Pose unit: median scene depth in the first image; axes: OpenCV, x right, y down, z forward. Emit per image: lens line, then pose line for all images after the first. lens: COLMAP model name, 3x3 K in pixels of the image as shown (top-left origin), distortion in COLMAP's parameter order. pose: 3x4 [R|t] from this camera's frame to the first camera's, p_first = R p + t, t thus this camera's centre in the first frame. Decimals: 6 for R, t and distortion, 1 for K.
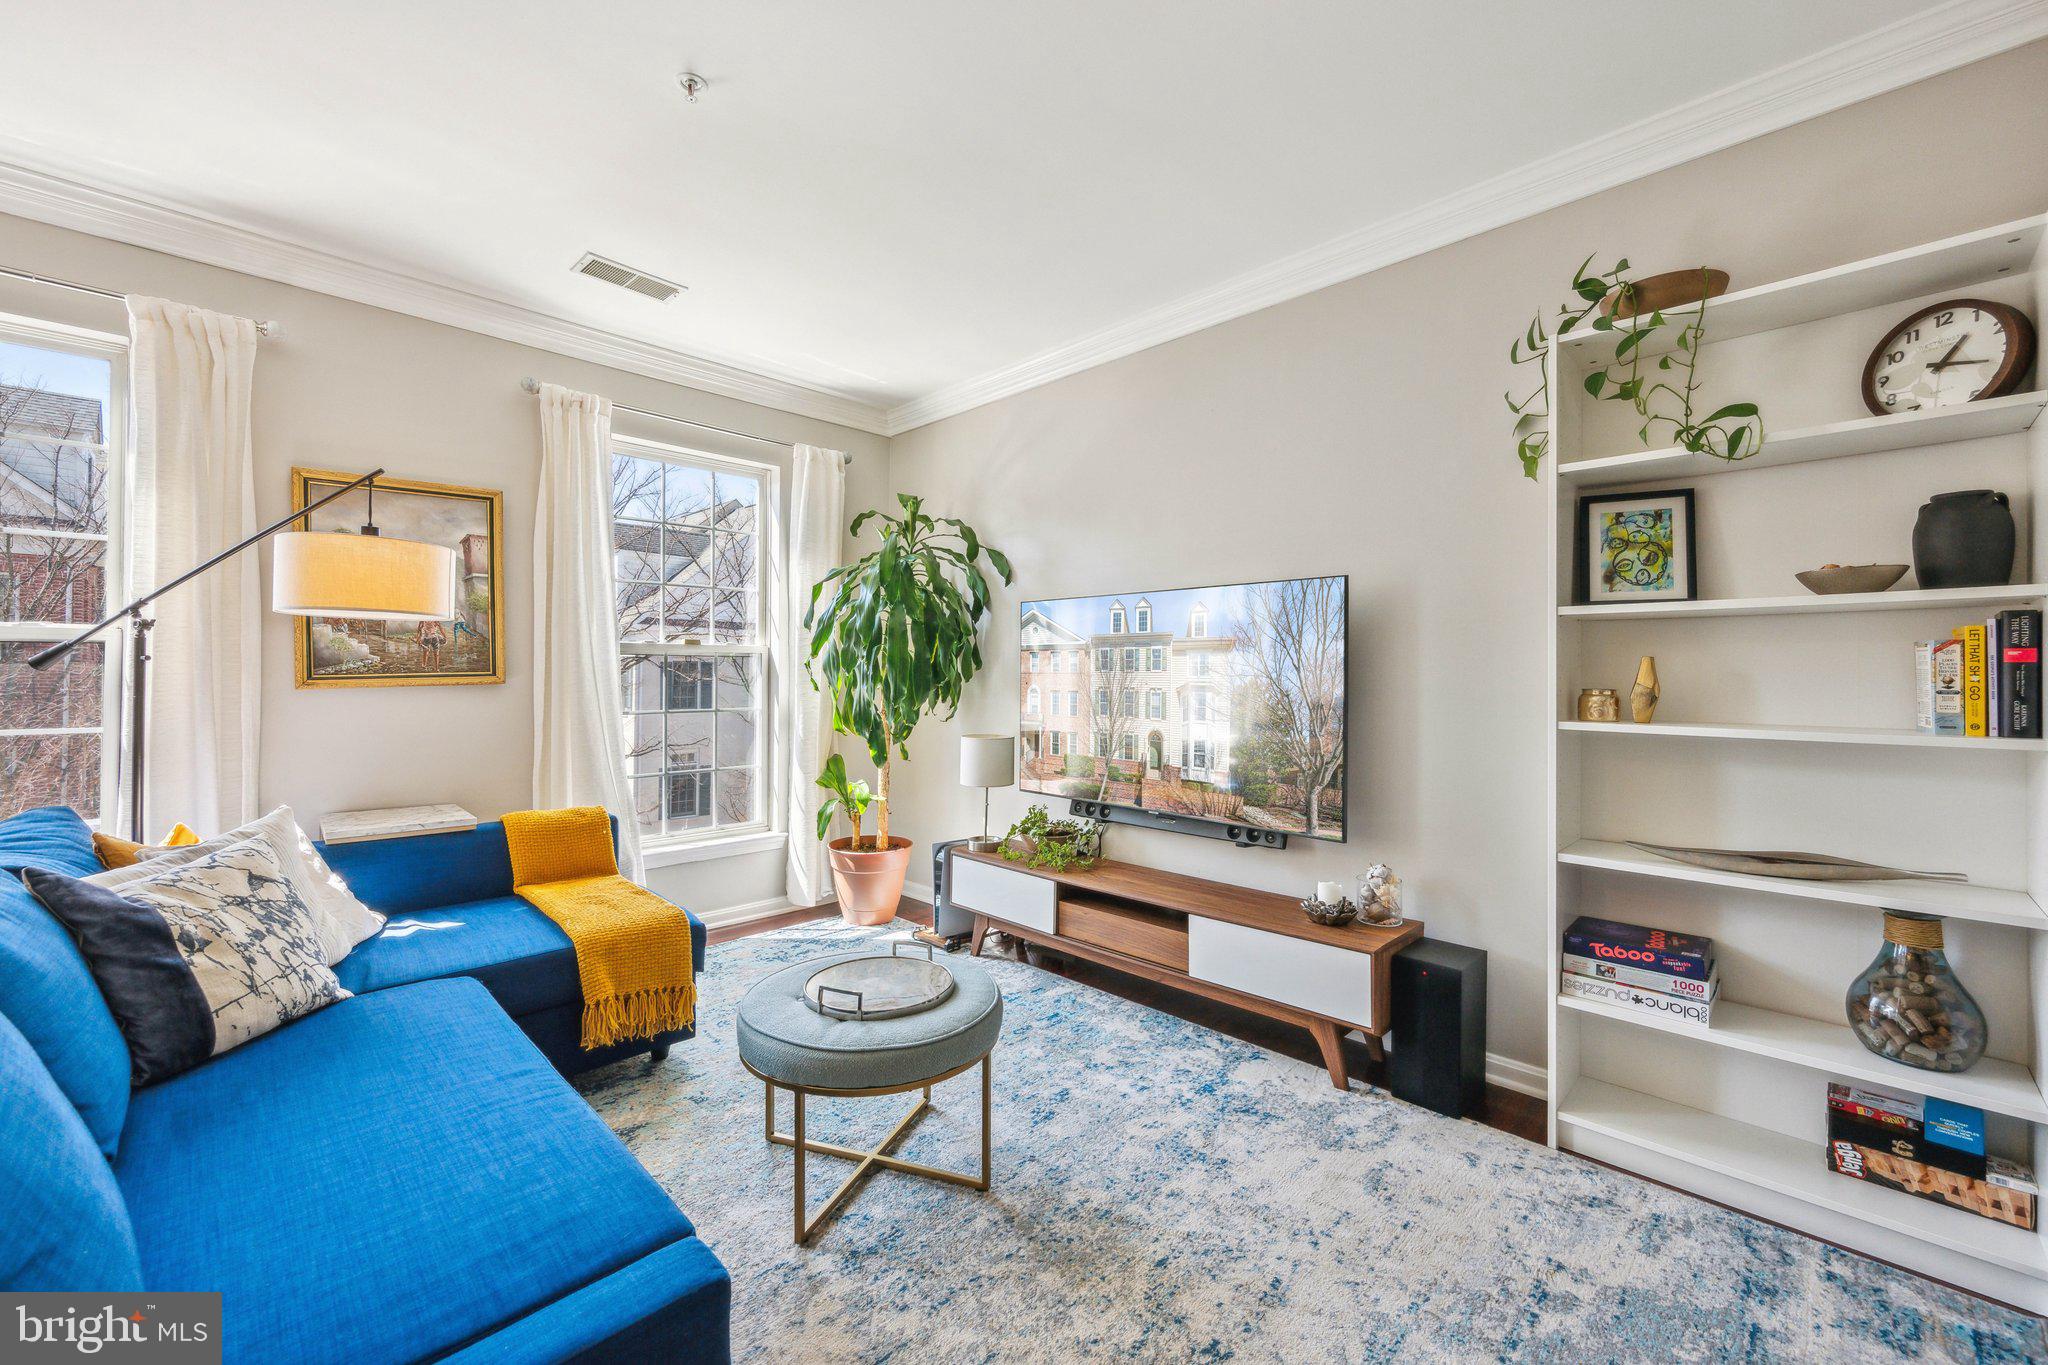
lens RADIAL K [[810.3, 0, 1011.2], [0, 810.3, 677.2], [0, 0, 1]] dist [-0.002947, -0.000524]
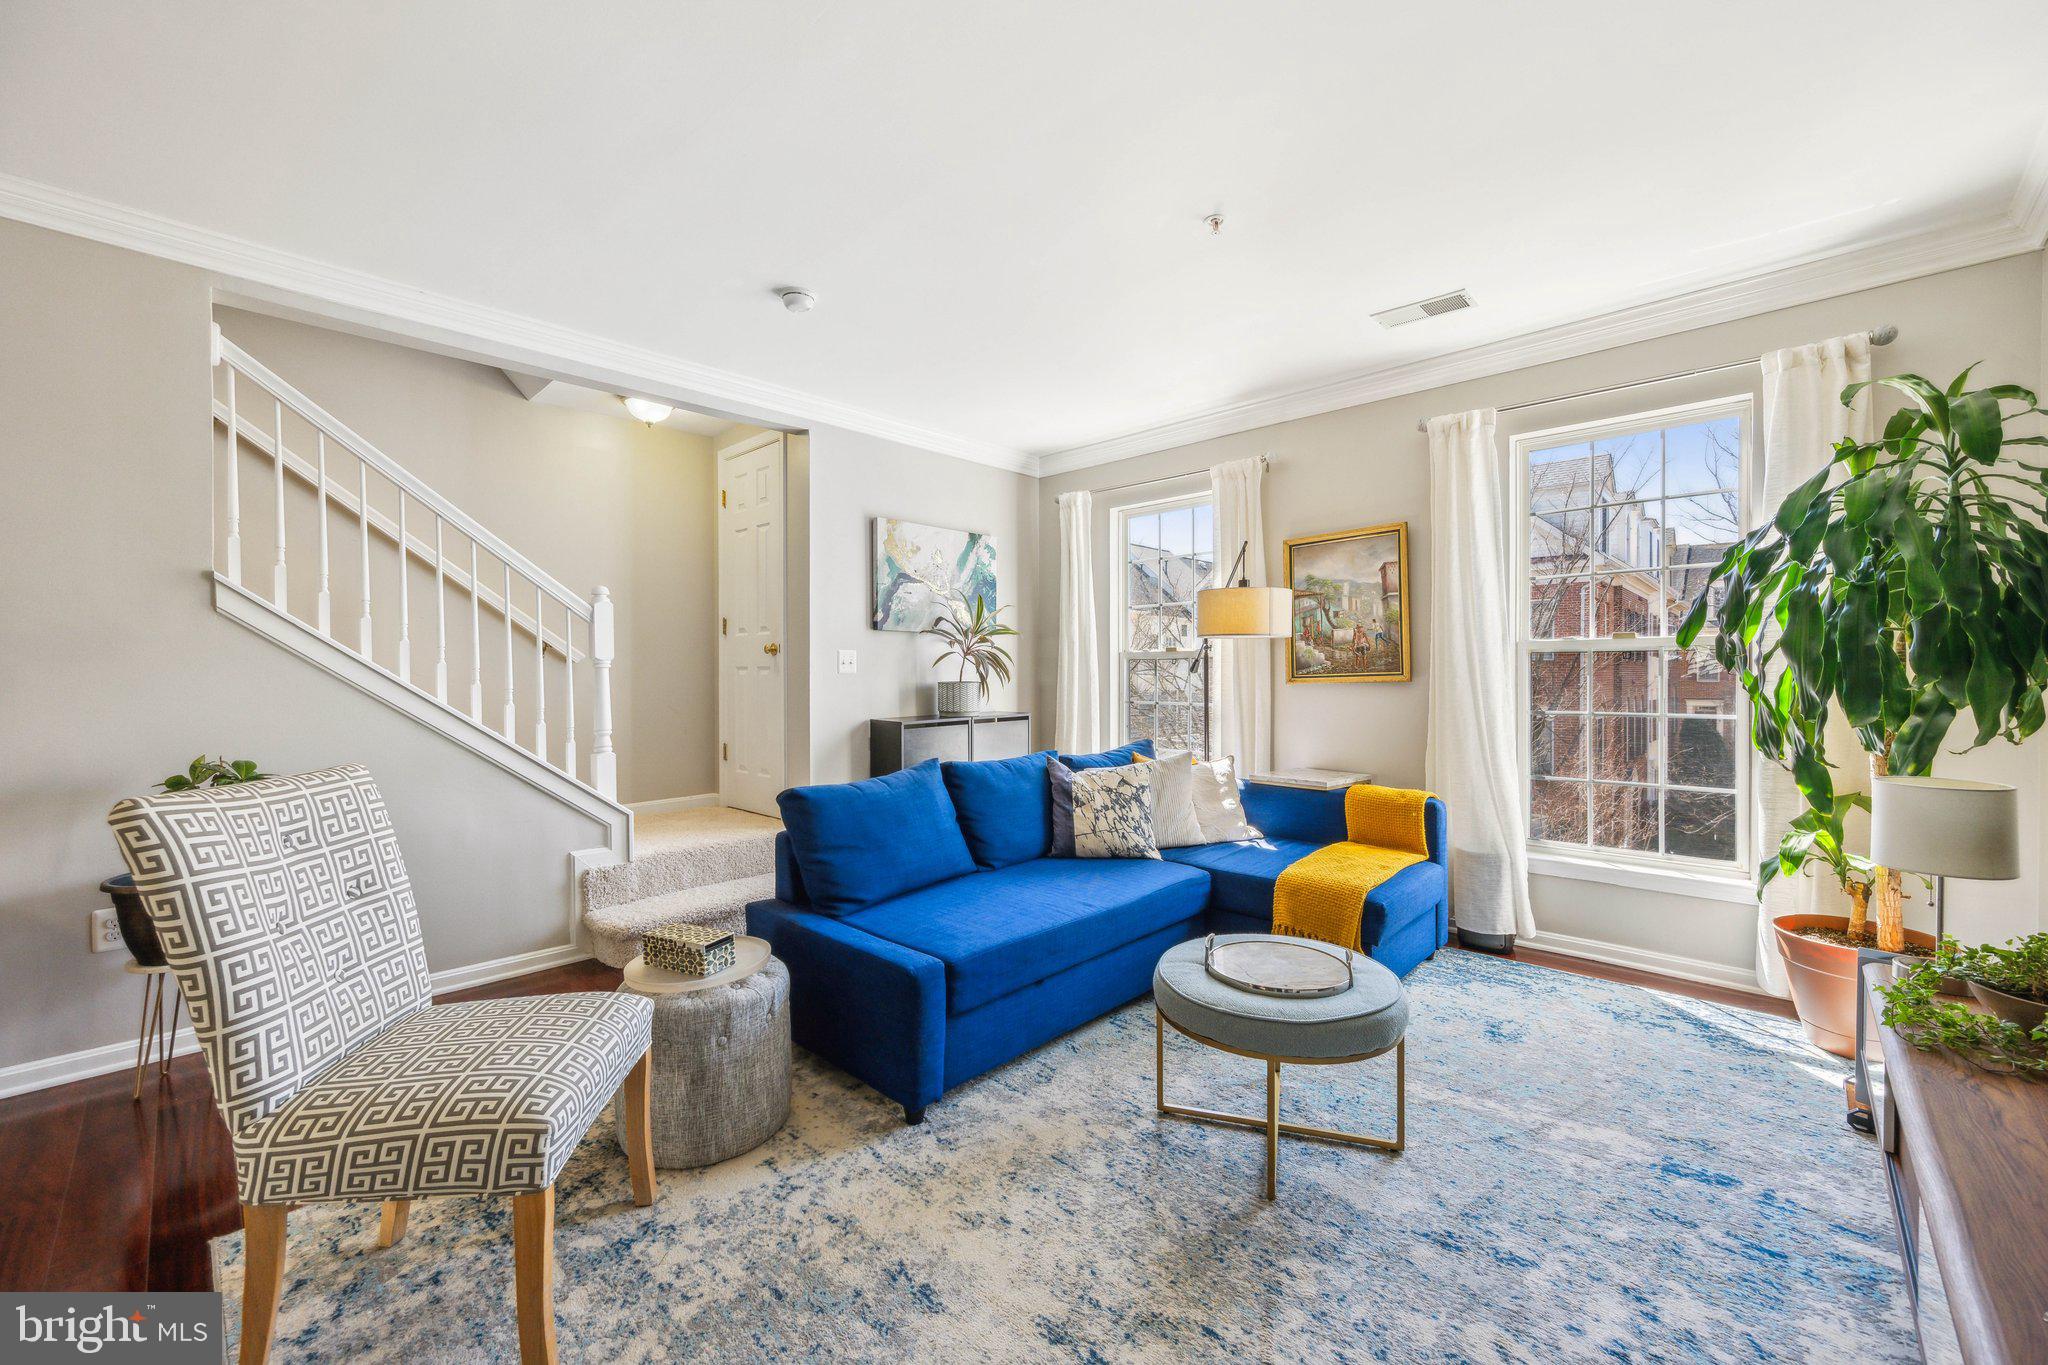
lens RADIAL K [[810.3, 0, 1033.1], [0, 810.3, 676.0], [0, 0, 1]] dist [-0.002947, -0.000524]
pose [[0.034518, -0.001380, -0.999403, 0.574842], [0.004114, 0.999991, -0.001239, -0.000734], [0.999396, -0.004069, 0.034523, 0.415908]]
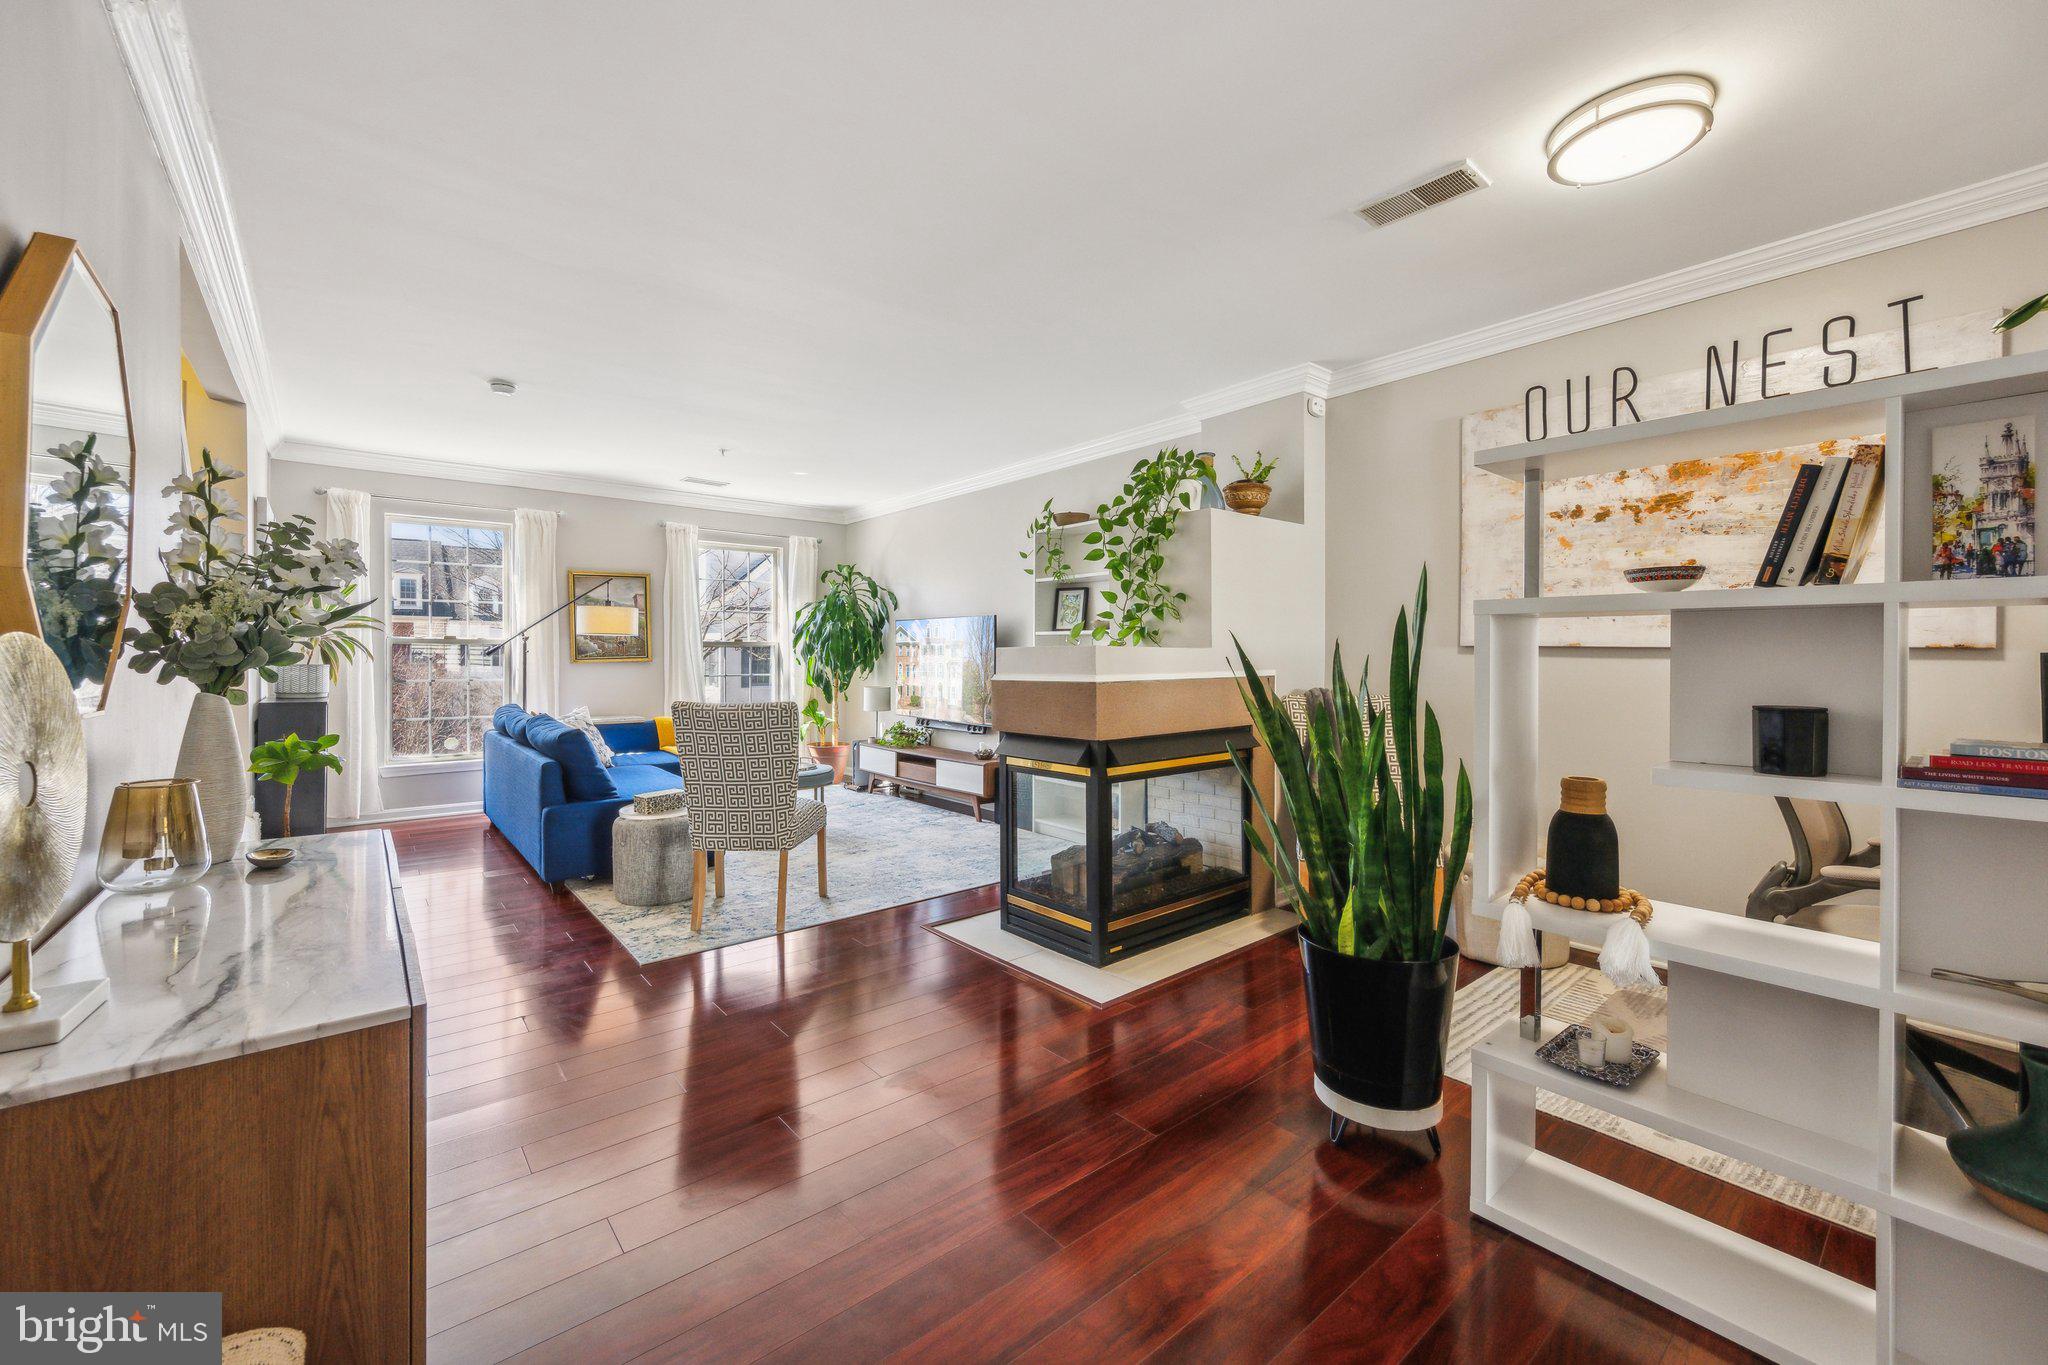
lens RADIAL K [[810.3, 0, 1016.0], [0, 810.3, 664.9], [0, 0, 1]] dist [-0.002947, -0.000524]
pose [[0.995943, -0.002019, -0.089959, 0.568622], [0.003232, 0.999906, 0.013339, -0.009199], [0.089923, -0.013576, 0.995856, -1.124412]]
